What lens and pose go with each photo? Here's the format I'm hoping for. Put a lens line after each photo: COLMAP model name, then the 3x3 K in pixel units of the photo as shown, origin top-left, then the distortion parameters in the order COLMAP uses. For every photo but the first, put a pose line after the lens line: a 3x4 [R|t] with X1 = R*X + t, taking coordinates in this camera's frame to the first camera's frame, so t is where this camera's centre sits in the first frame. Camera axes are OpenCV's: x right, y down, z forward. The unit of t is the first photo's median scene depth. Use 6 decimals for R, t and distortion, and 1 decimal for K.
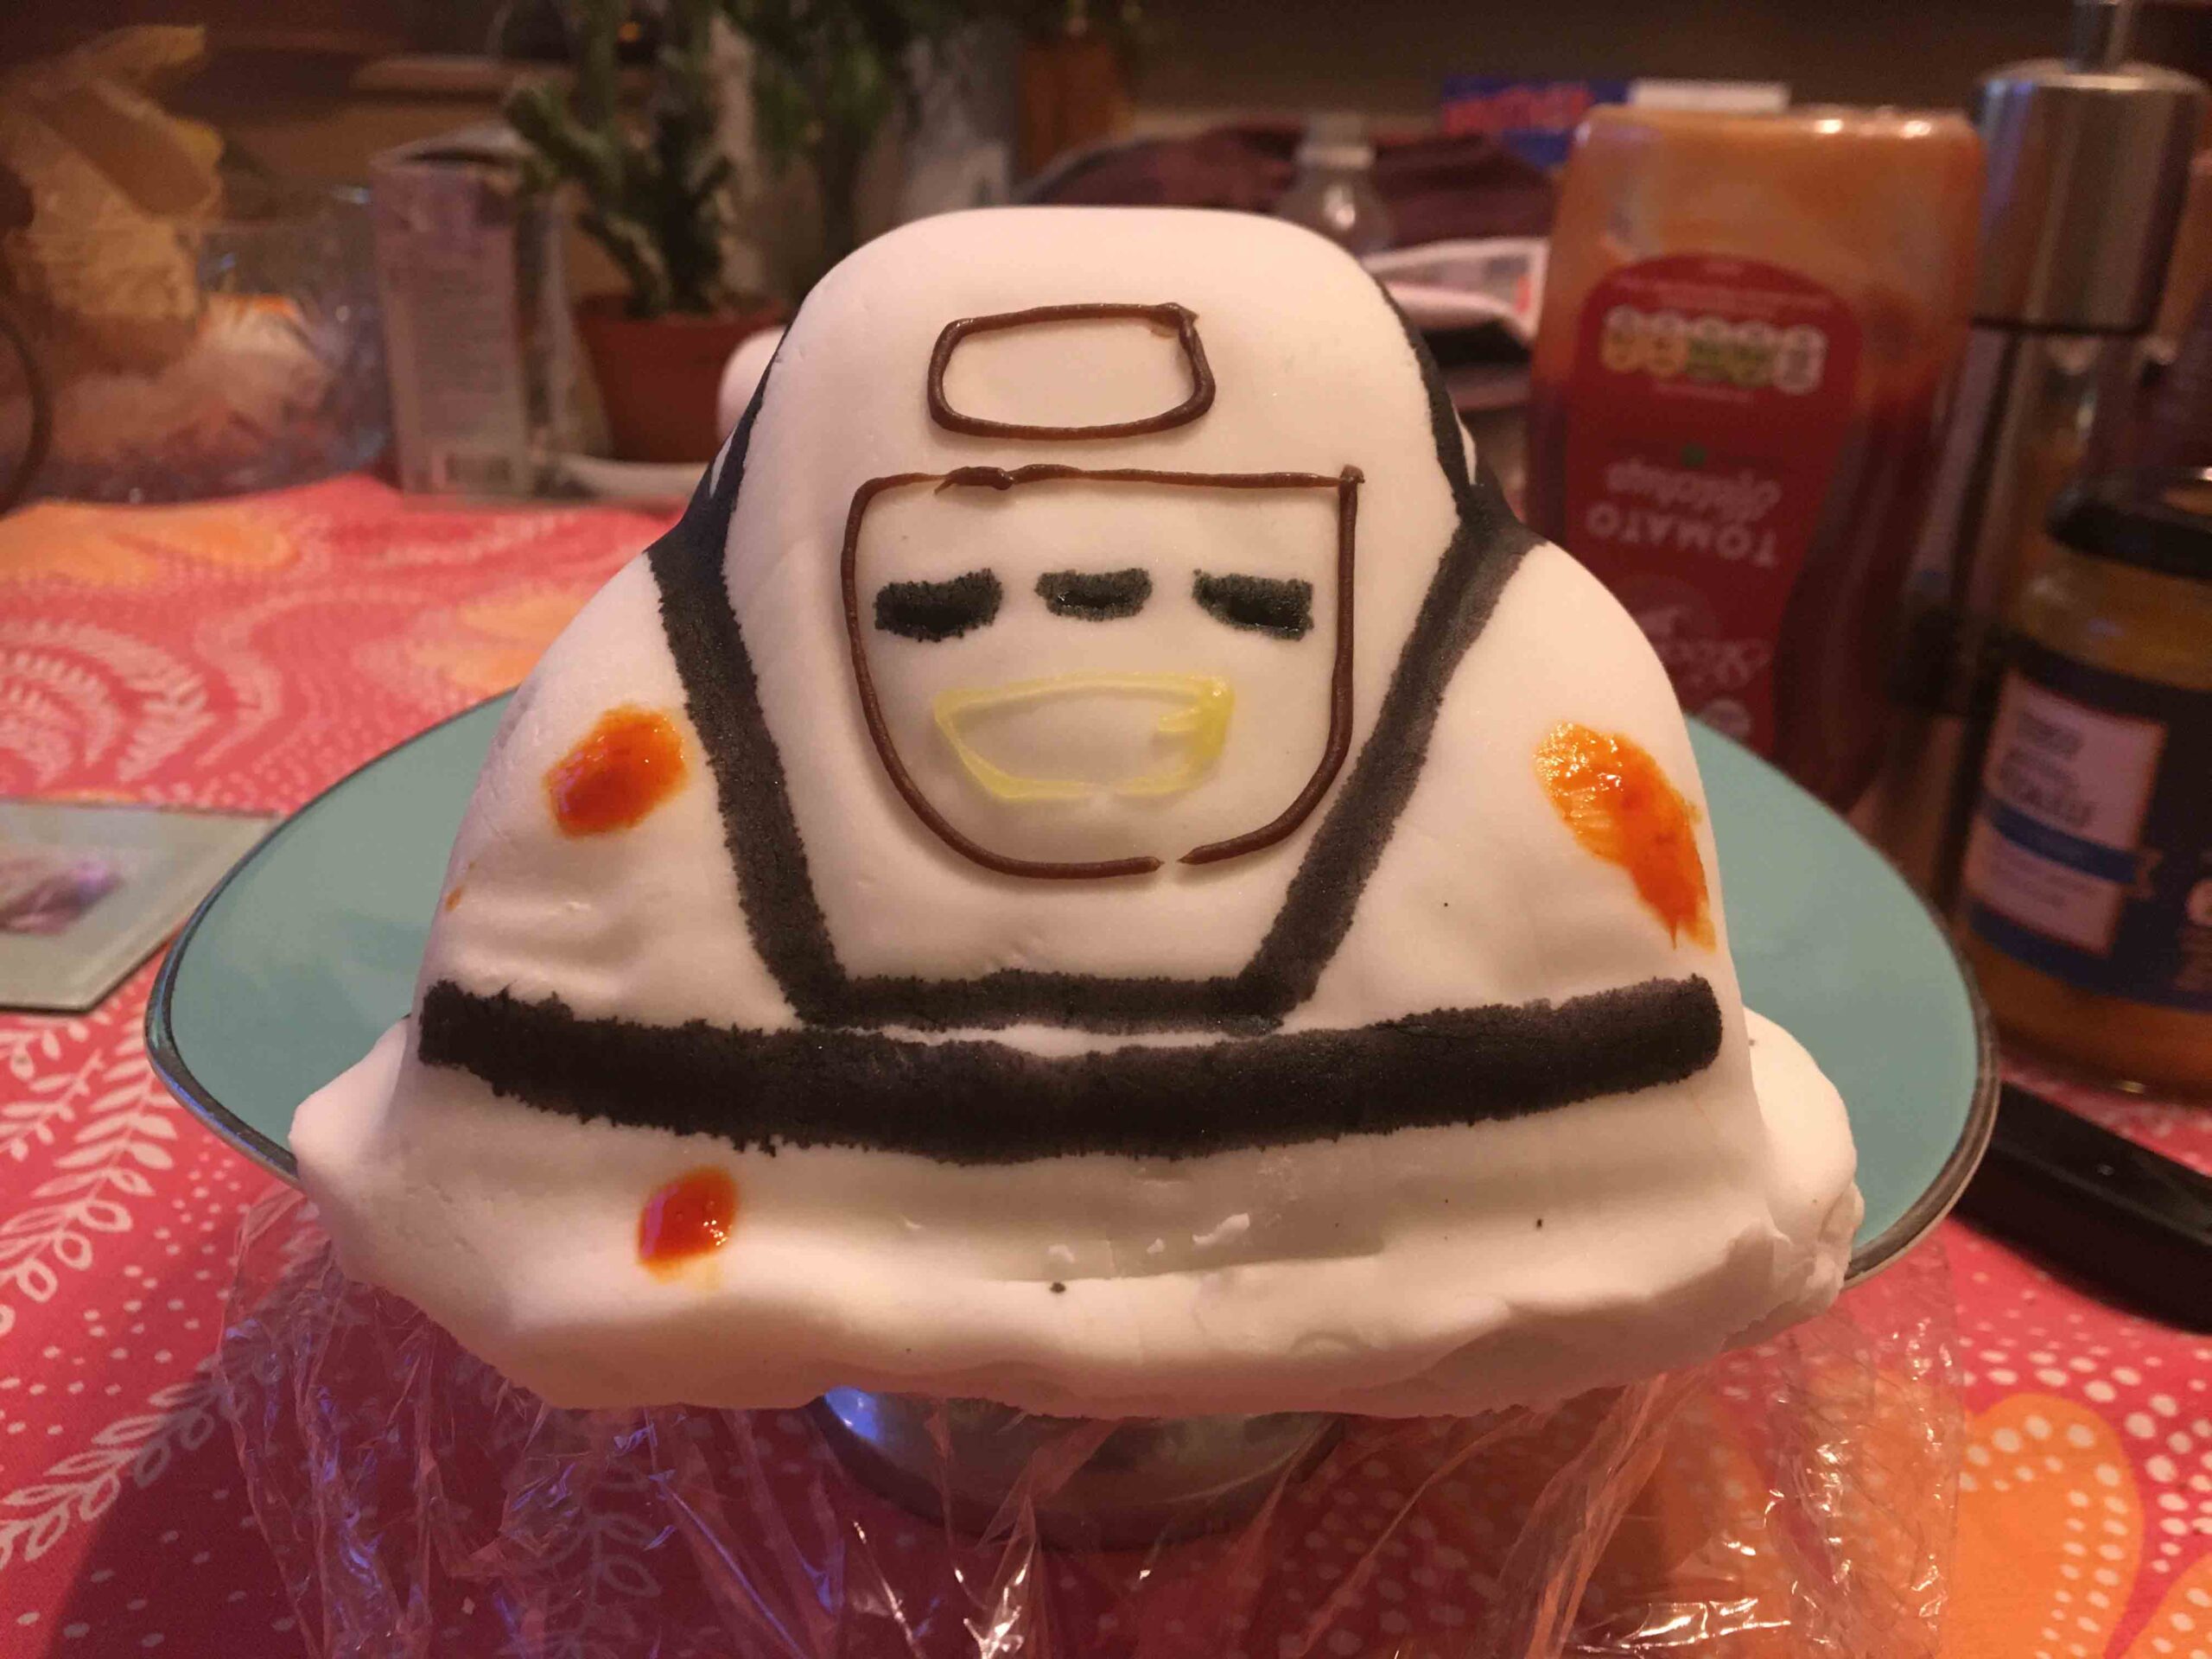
lens RADIAL K [[1943.2, 0, 1100.9], [0, 1943.2, 835.6], [0, 0, 1]] dist [0.044309, -0.085813]
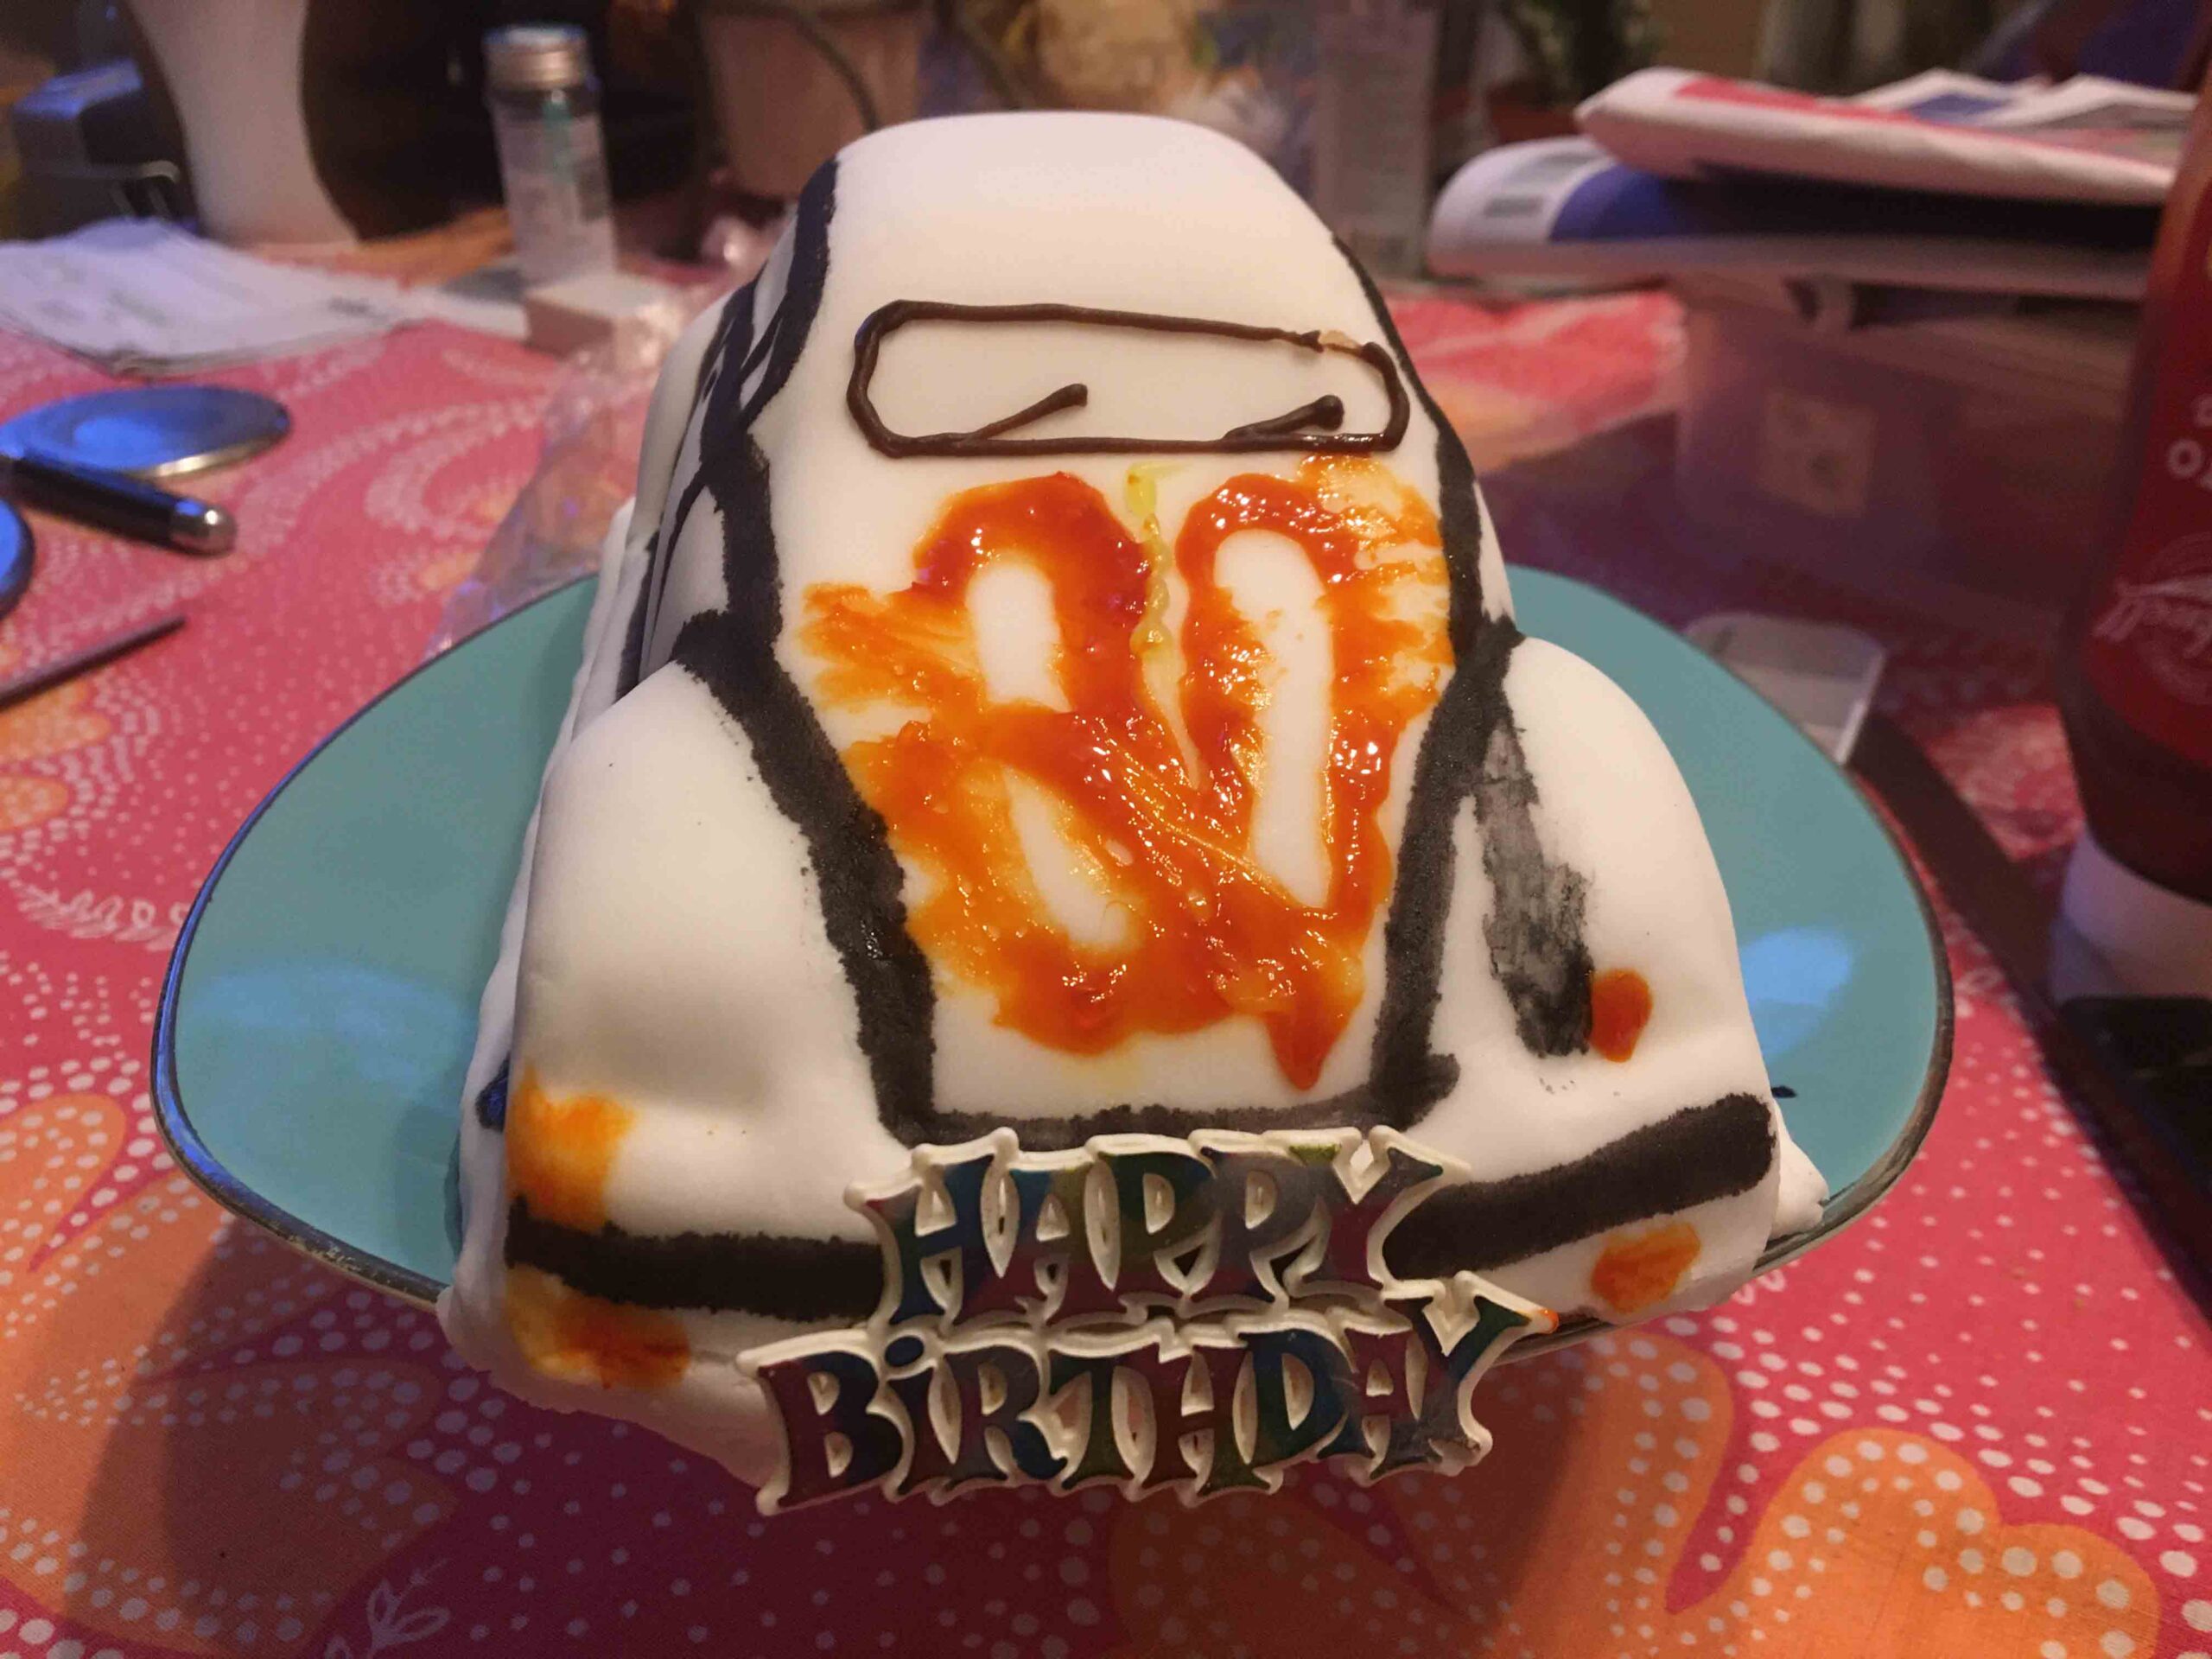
lens RADIAL K [[1943.2, 0, 1077.9], [0, 1943.2, 822.6], [0, 0, 1]] dist [0.044309, -0.085813]
pose [[0.816417, 0.239257, -0.525566, 0.364584], [-0.174070, 0.969760, 0.171070, -0.072834], [0.550603, -0.048179, 0.833376, 0.019274]]
